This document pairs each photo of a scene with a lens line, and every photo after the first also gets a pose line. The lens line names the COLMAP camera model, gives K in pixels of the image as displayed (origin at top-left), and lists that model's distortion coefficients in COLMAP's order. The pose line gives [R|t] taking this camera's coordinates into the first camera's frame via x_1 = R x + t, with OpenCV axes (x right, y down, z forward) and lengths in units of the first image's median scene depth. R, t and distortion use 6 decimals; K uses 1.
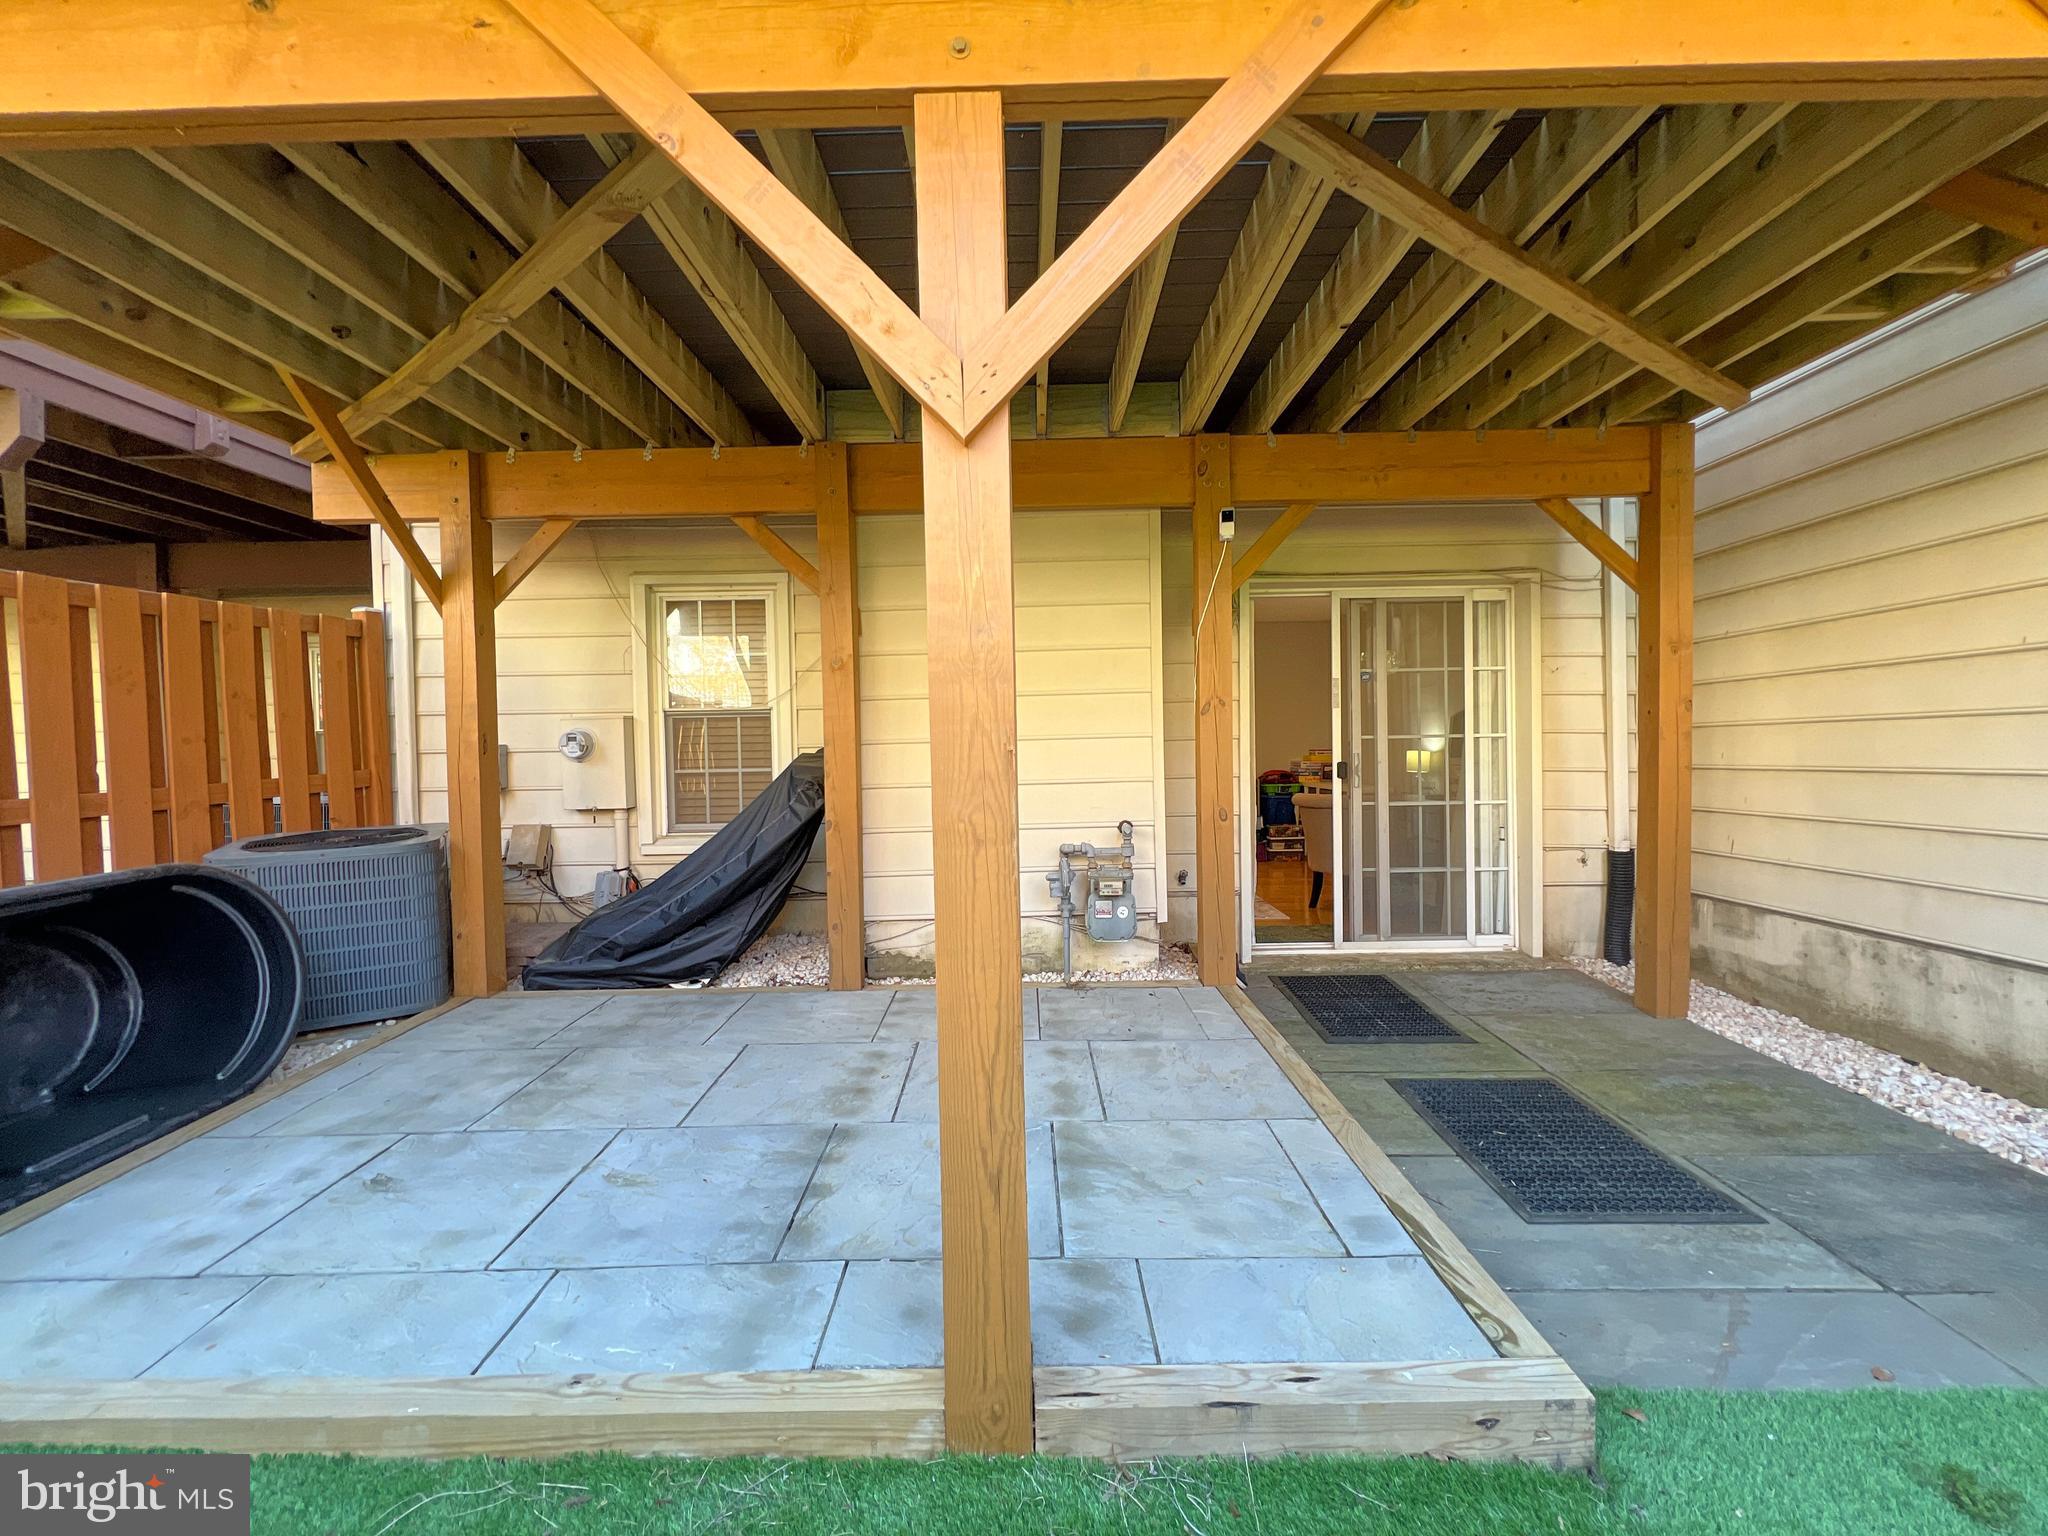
lens RADIAL K [[821.8, 0, 1022.0], [0, 821.8, 764.8], [0, 0, 1]] dist [-0.002046, 0.000615]
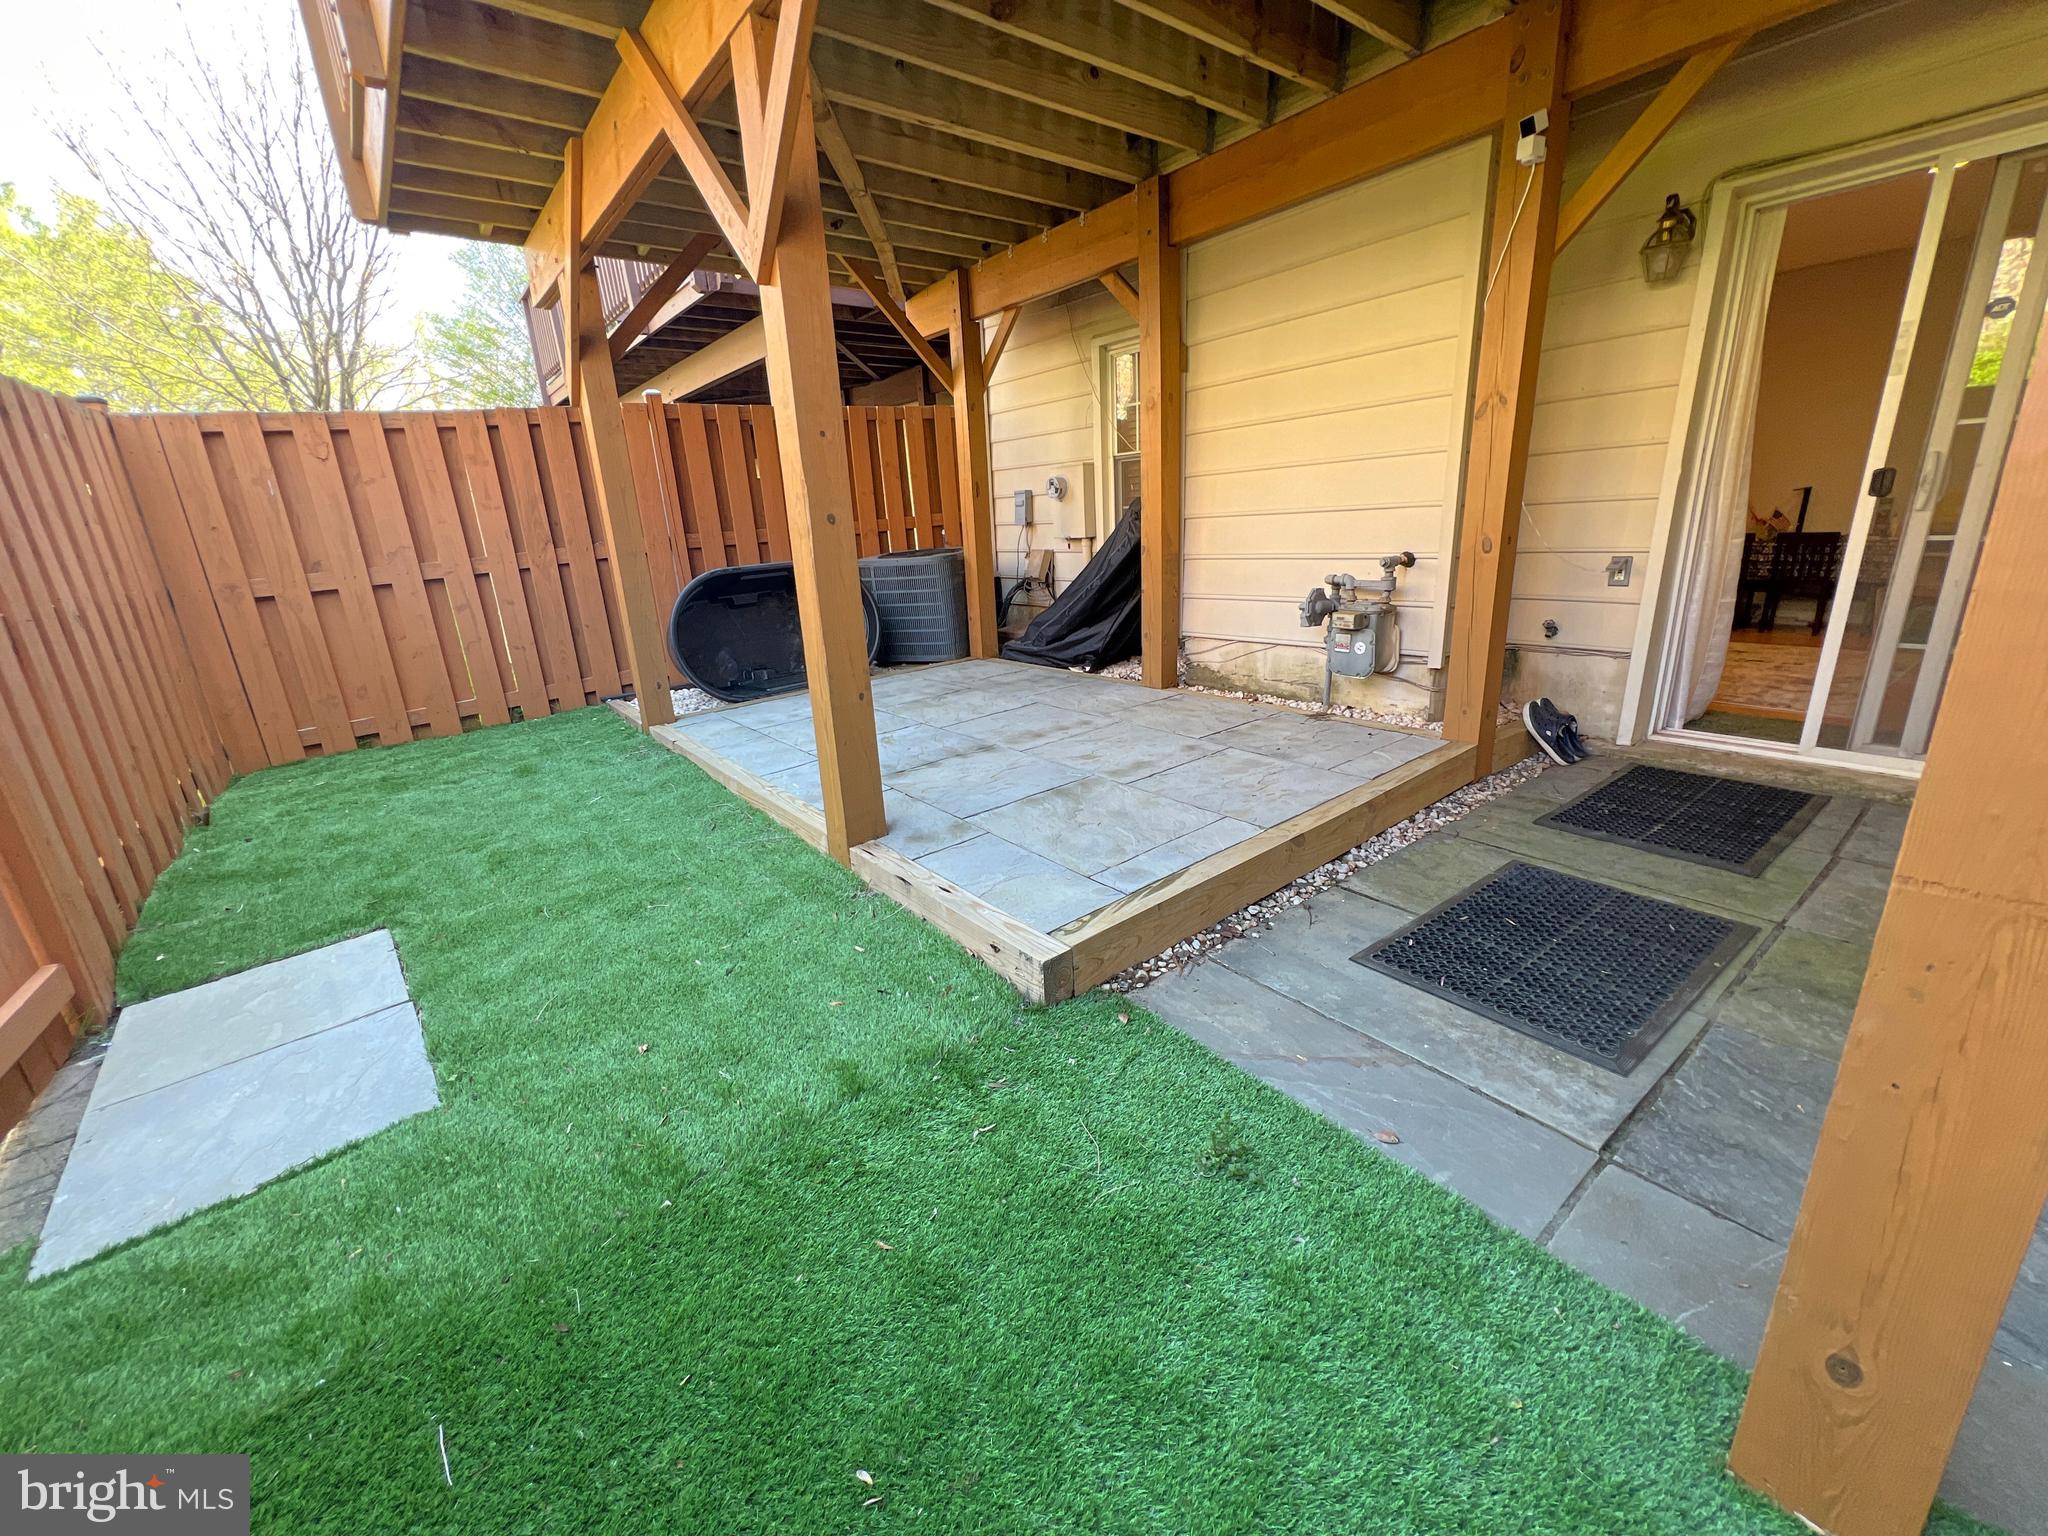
lens RADIAL K [[821.8, 0, 1021.3], [0, 821.8, 767.4], [0, 0, 1]] dist [-0.002046, 0.000615]
pose [[0.621133, 0.216599, -0.753179, 0.665204], [0.019623, 0.956449, 0.291238, 0.025665], [0.783459, -0.195677, 0.589832, 0.093847]]
